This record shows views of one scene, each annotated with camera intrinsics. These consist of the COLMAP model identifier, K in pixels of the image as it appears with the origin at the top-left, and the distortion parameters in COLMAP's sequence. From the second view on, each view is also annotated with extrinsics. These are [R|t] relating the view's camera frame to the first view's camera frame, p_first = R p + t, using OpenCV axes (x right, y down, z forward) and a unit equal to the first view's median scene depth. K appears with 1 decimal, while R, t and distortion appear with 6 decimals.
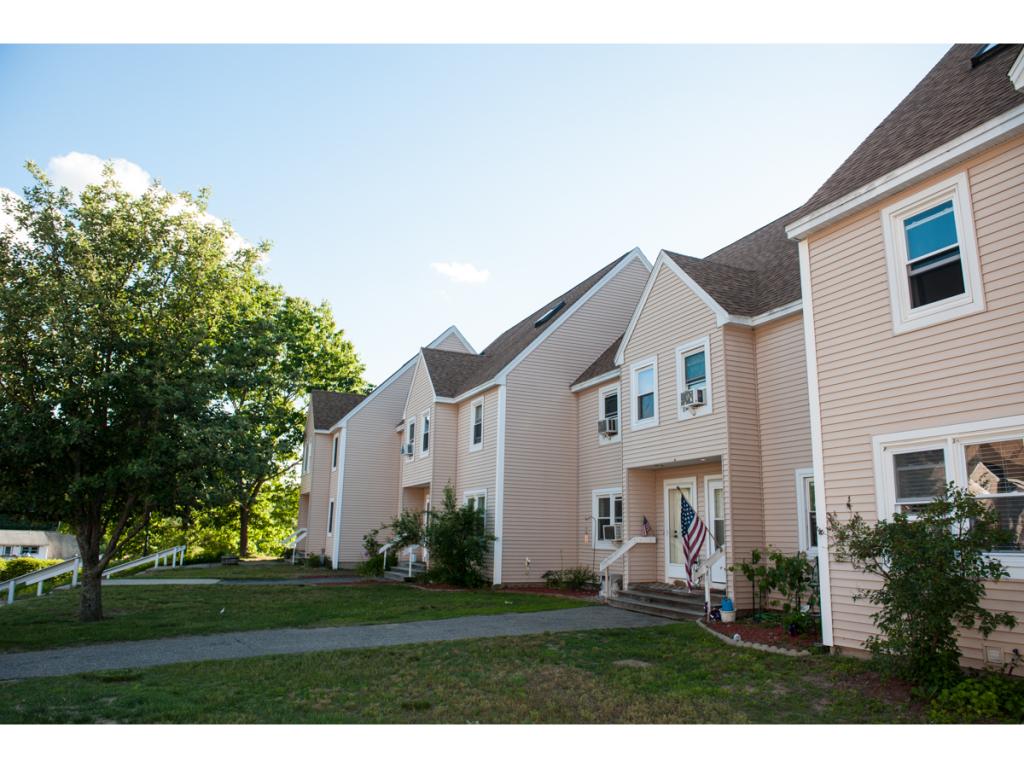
lens RADIAL K [[695.1, 0, 511.9], [0, 695.1, 392.4], [0, 0, 1]] dist [-0.049591, -0.002792]
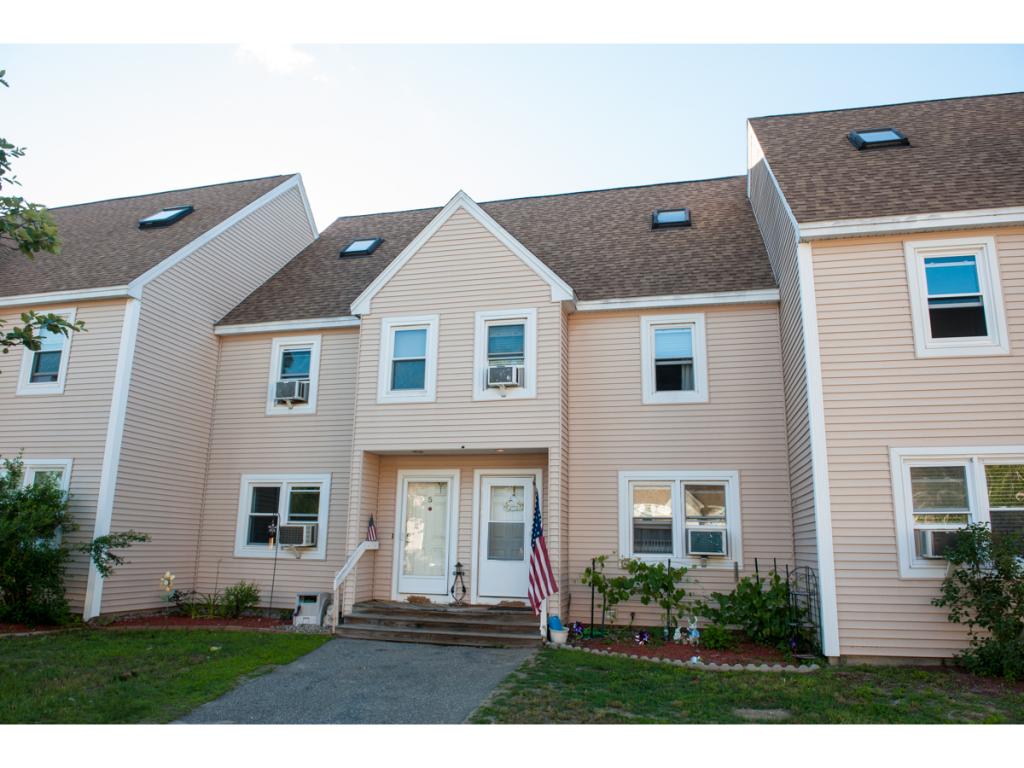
lens RADIAL K [[695.1, 0, 511.9], [0, 695.1, 392.4], [0, 0, 1]] dist [-0.049591, -0.002792]
pose [[0.608559, 0.160469, 0.777114, -0.384439], [-0.162151, 0.983822, -0.076172, 0.090707], [-0.776765, -0.079654, 0.624733, 0.473422]]
